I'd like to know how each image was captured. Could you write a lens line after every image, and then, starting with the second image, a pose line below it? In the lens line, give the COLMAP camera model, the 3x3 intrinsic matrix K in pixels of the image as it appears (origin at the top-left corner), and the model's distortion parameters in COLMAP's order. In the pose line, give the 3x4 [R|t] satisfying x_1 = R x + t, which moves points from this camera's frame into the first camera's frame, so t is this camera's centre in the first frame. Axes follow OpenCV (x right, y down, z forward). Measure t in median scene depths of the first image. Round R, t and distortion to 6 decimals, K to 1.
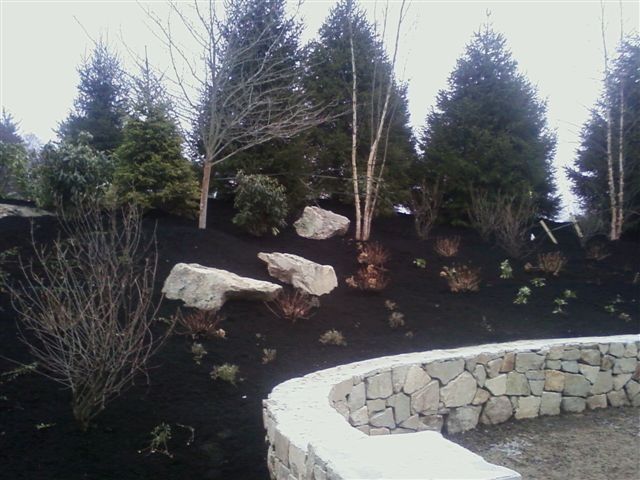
lens RADIAL K [[642.1, 0, 330.4], [0, 642.1, 262.1], [0, 0, 1]] dist [-0.041814, -0.000583]
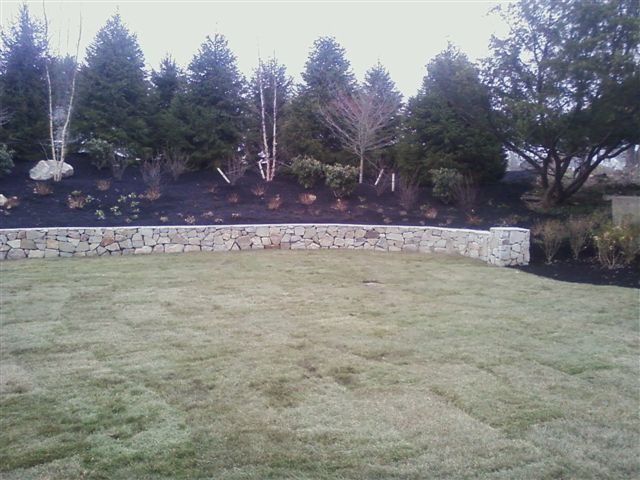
lens RADIAL K [[642.1, 0, 330.4], [0, 642.1, 262.1], [0, 0, 1]] dist [-0.041814, -0.000583]
pose [[0.999943, 0.008003, -0.007018, 0.933240], [-0.007254, 0.994862, 0.100978, 0.007065], [0.007790, -0.100922, 0.994864, -0.875276]]
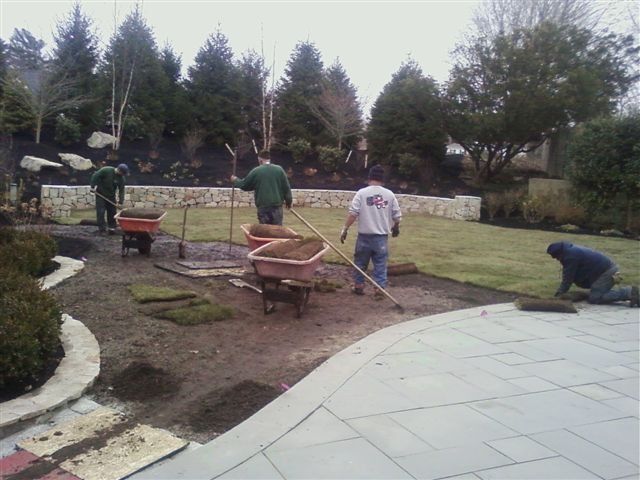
lens RADIAL K [[633.5, 0, 329.2], [0, 633.5, 264.0], [0, 0, 1]] dist [0.005562, -0.131036]
pose [[0.983960, 0.019766, 0.177292, 0.457830], [-0.045838, 0.988488, 0.144189, 0.009687], [-0.172401, -0.150003, 0.973538, -1.543511]]
